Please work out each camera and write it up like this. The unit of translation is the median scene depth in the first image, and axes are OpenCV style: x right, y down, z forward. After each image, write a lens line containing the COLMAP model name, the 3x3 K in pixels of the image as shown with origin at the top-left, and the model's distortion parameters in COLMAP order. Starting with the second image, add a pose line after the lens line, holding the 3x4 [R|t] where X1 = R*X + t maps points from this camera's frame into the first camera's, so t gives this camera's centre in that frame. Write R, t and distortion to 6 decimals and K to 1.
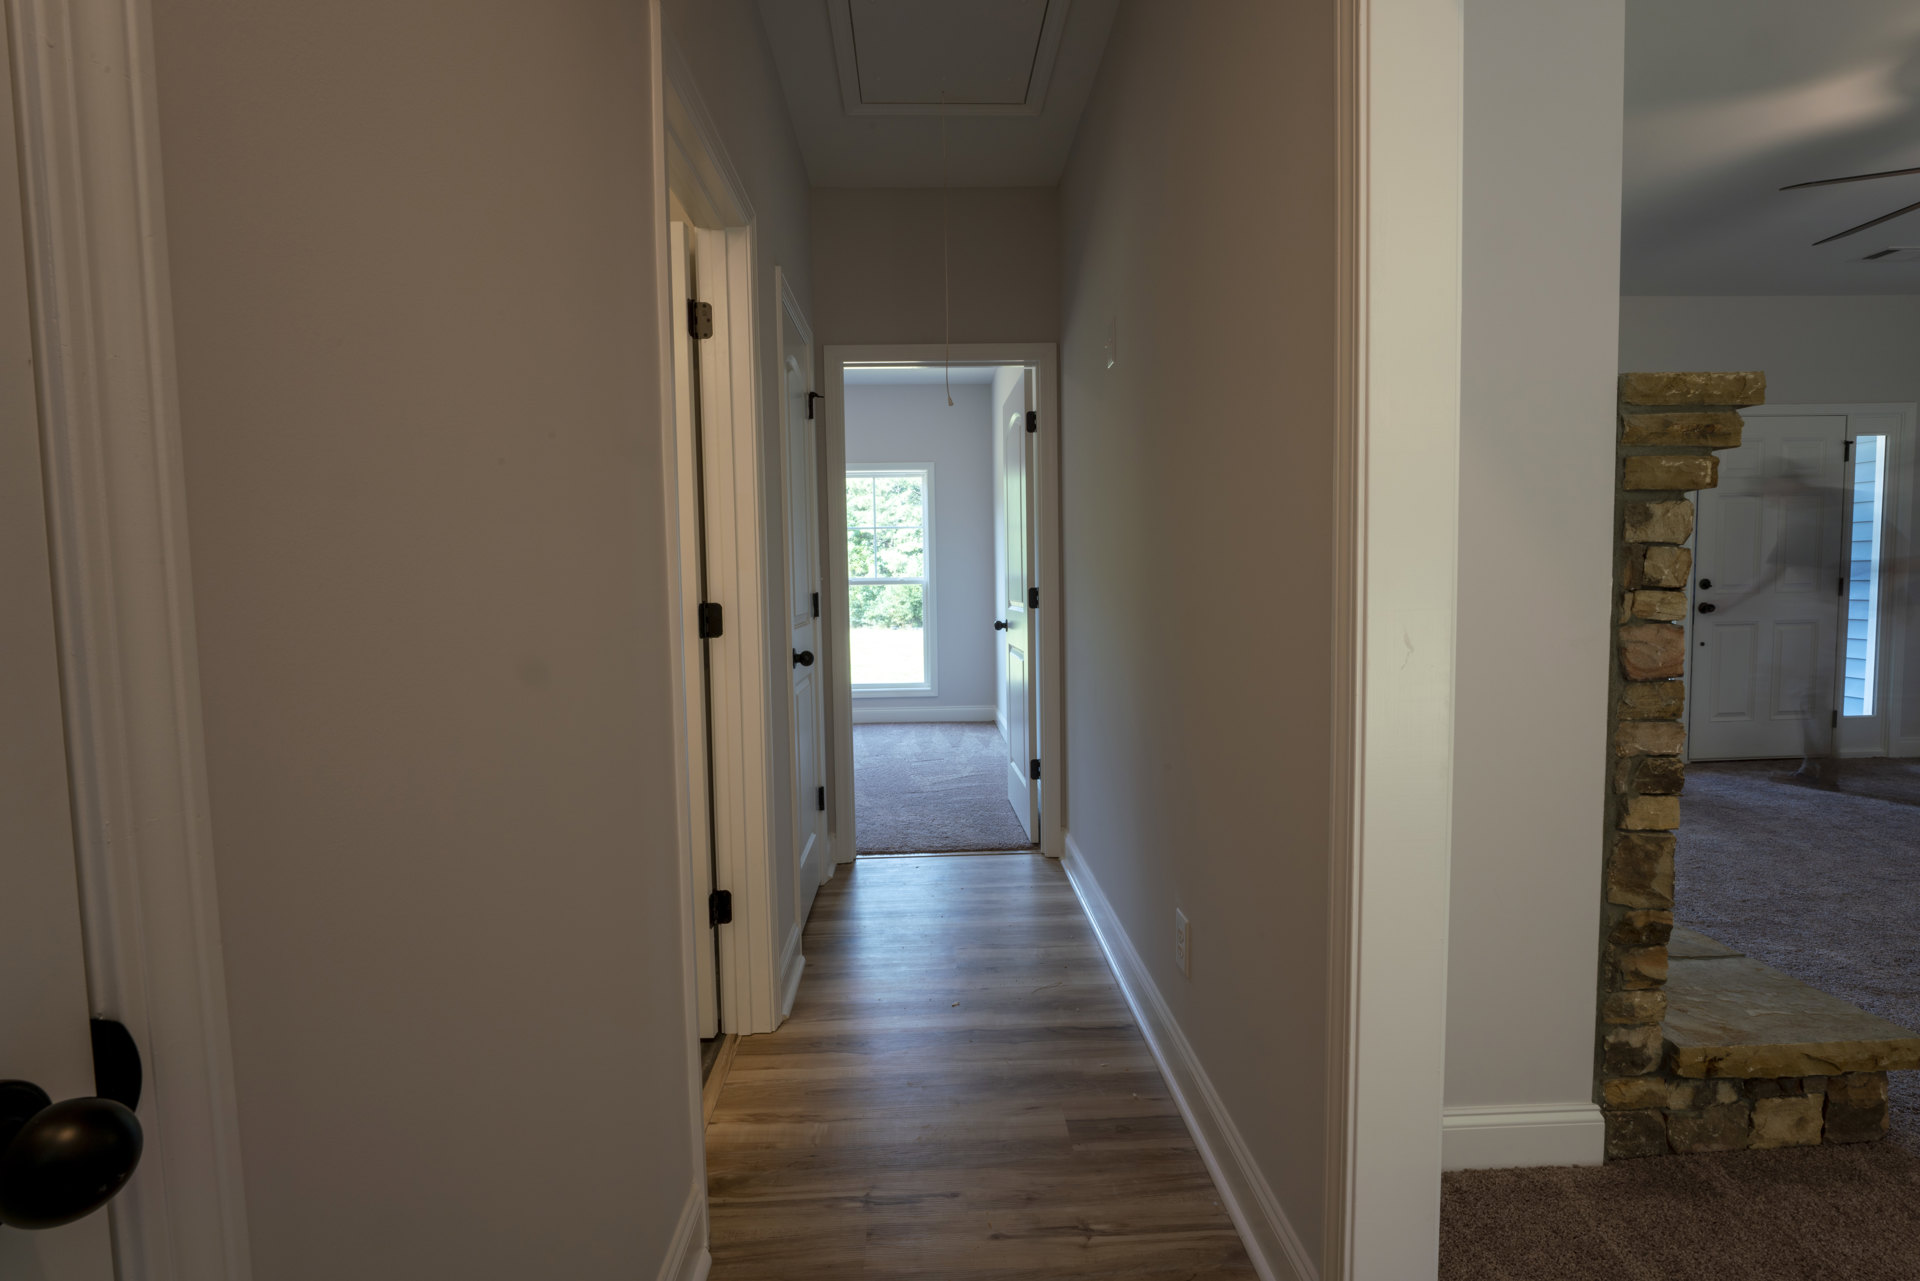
lens RADIAL K [[890.3, 0, 963.4], [0, 890.3, 637.0], [0, 0, 1]] dist [-0.006412, -0.000272]
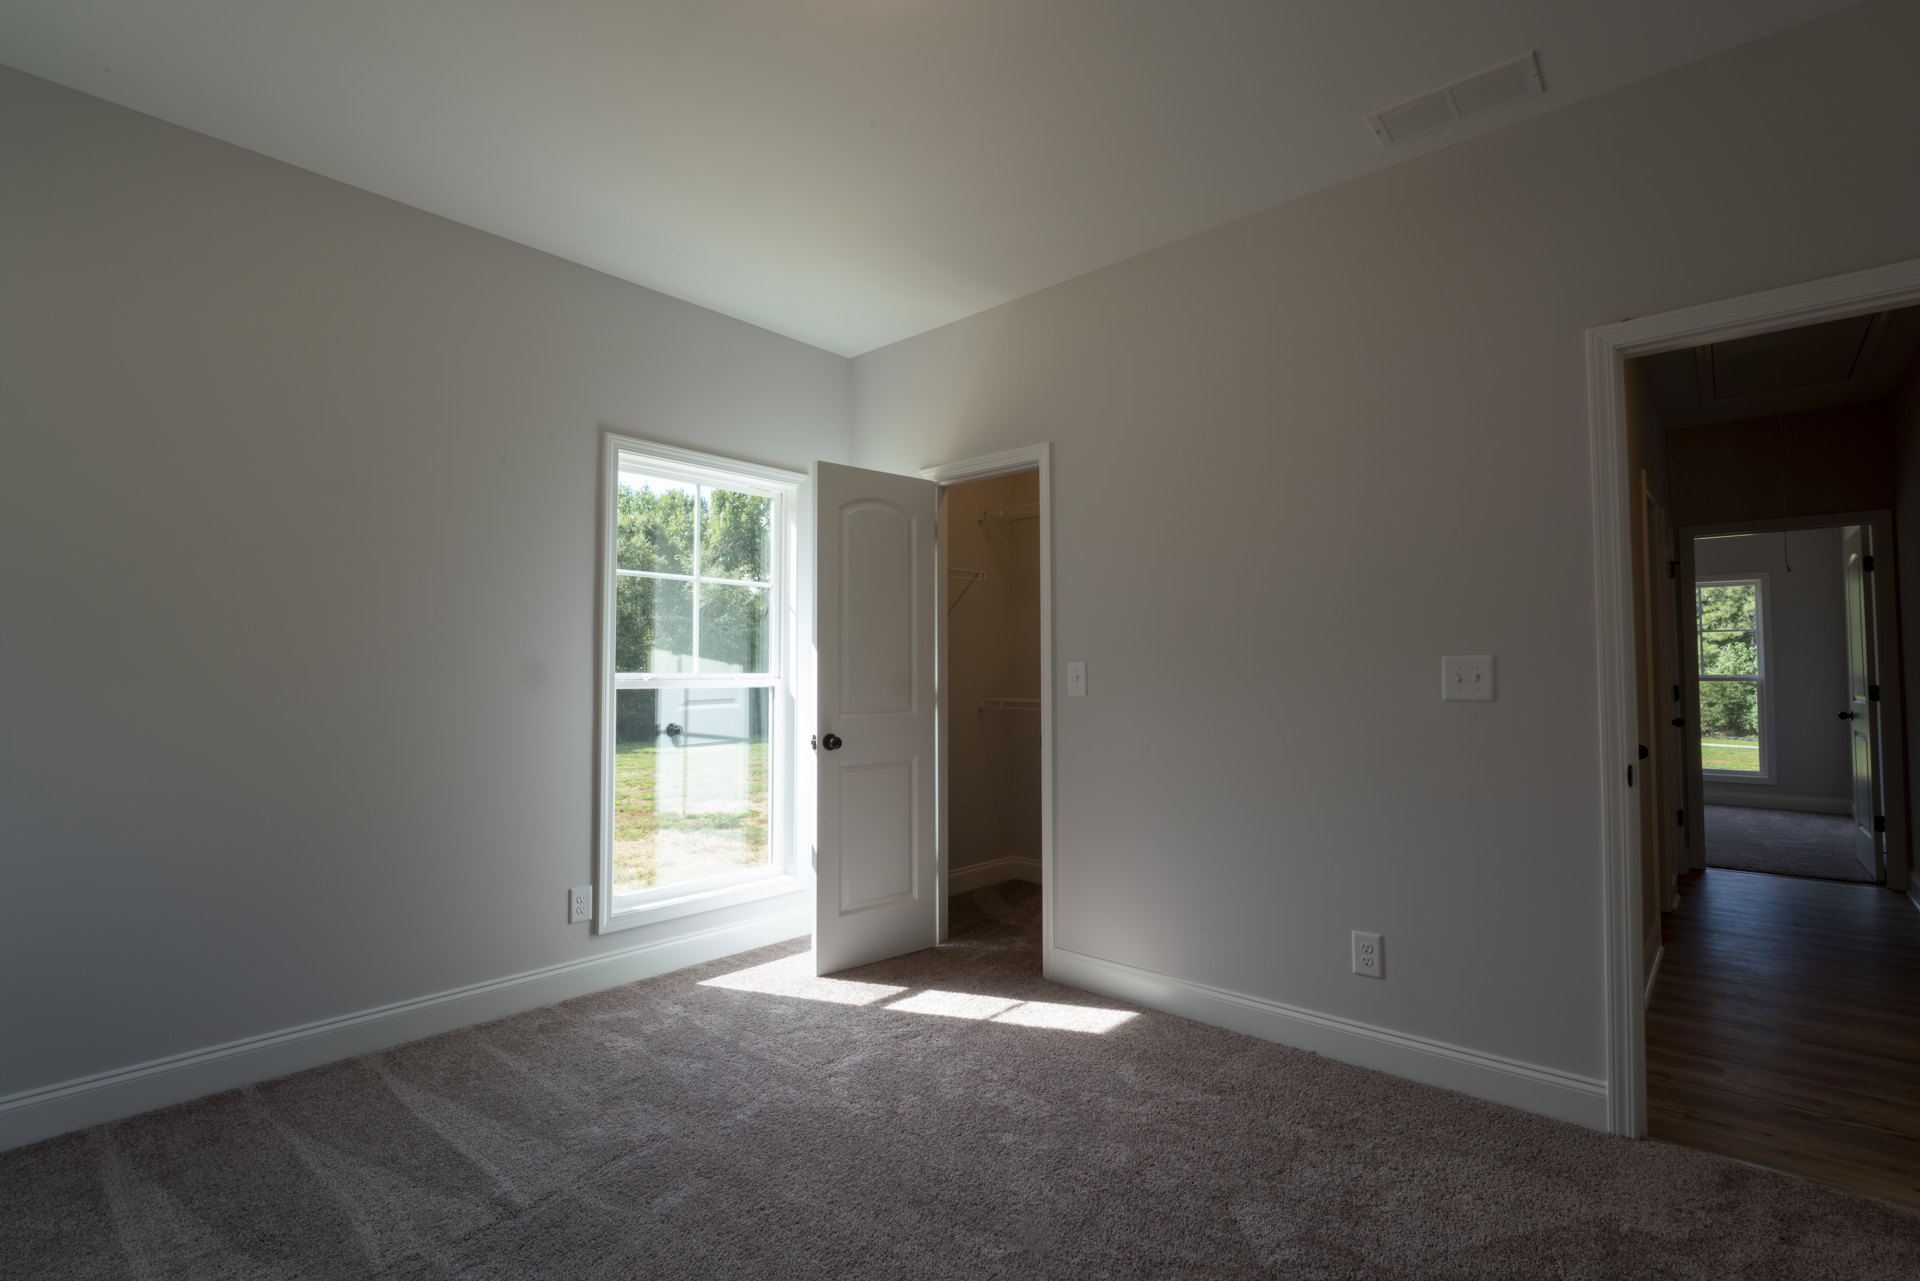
lens RADIAL K [[890.3, 0, 967.3], [0, 890.3, 636.8], [0, 0, 1]] dist [-0.006412, -0.000272]
pose [[0.722045, -0.012988, -0.691724, 0.014209], [-0.057476, 0.995242, -0.078682, 0.054236], [0.689454, 0.096569, 0.717863, -0.889960]]
